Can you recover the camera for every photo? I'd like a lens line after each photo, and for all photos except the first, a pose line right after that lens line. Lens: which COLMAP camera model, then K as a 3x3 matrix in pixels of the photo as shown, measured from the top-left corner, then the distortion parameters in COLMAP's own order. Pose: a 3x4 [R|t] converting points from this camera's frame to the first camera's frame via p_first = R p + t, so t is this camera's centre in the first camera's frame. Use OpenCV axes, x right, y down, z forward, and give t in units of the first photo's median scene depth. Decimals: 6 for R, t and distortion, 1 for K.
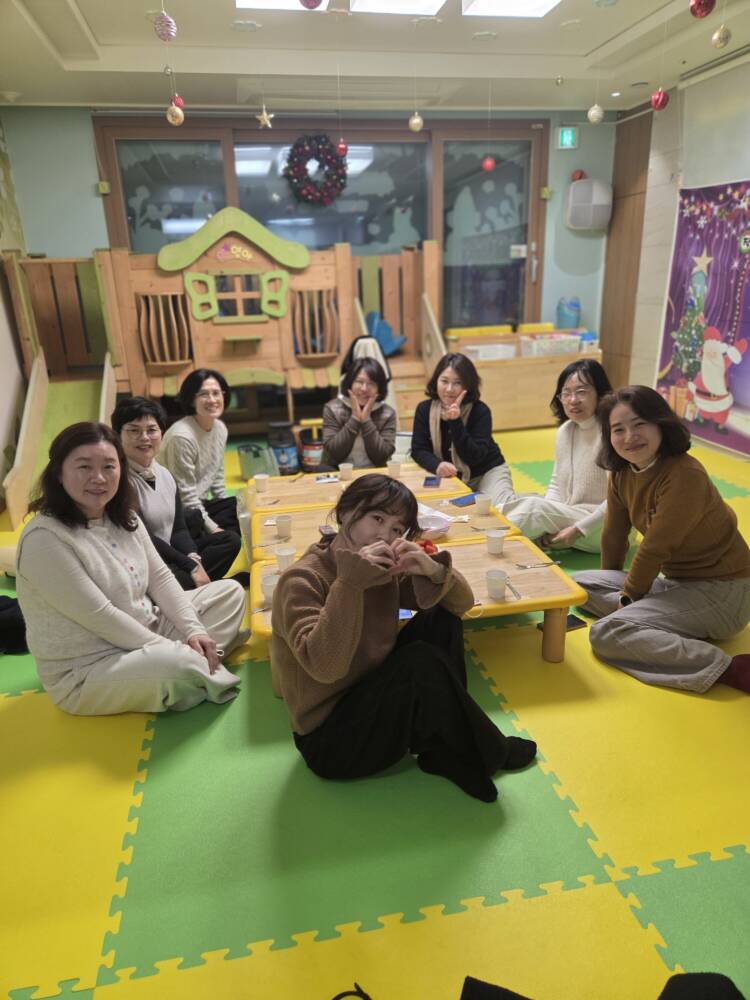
lens RADIAL K [[675.6, 0, 375.0], [0, 675.6, 500.0], [0, 0, 1]] dist [0.006581, -0.000567]
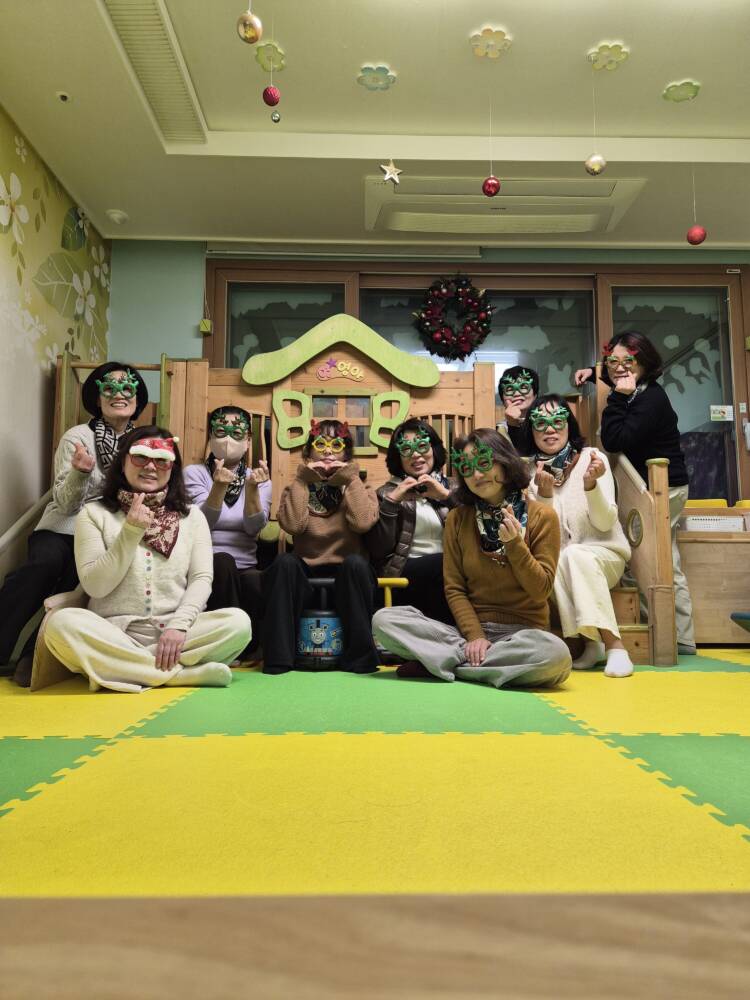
lens RADIAL K [[680.7, 0, 375.0], [0, 680.7, 500.0], [0, 0, 1]] dist [0.037644, -0.000042]
pose [[0.981526, 0.016164, -0.190647, -0.019819], [-0.095091, 0.905861, -0.412763, 0.081160], [0.166028, 0.423267, 0.890663, 0.367555]]
